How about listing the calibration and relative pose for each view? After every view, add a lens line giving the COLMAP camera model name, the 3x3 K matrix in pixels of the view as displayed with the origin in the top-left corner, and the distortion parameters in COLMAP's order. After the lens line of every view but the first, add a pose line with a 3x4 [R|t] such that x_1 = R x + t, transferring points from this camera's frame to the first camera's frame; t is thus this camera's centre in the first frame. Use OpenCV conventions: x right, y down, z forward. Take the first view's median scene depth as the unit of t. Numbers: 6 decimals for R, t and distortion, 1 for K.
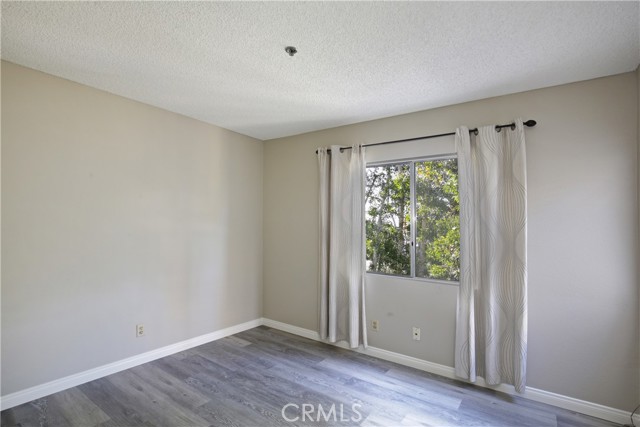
lens RADIAL K [[309.7, 0, 322.9], [0, 309.7, 211.5], [0, 0, 1]] dist [-0.029909, 0.004833]
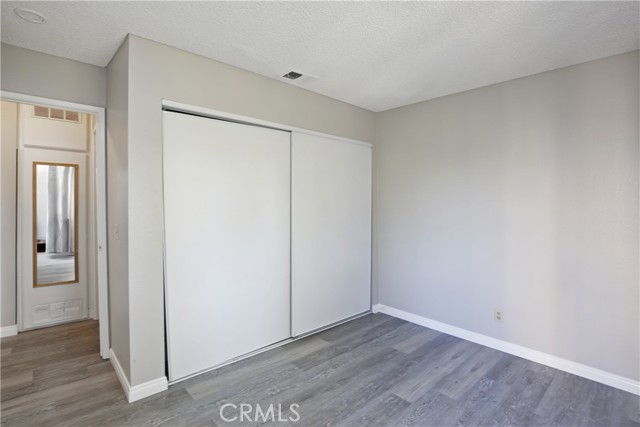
lens RADIAL K [[309.7, 0, 323.1], [0, 309.7, 213.3], [0, 0, 1]] dist [-0.029909, 0.004833]
pose [[-0.202529, 0.012190, -0.979200, 0.540667], [0.027384, 0.999602, 0.006781, 0.042643], [0.978893, -0.025441, -0.202782, 0.738690]]
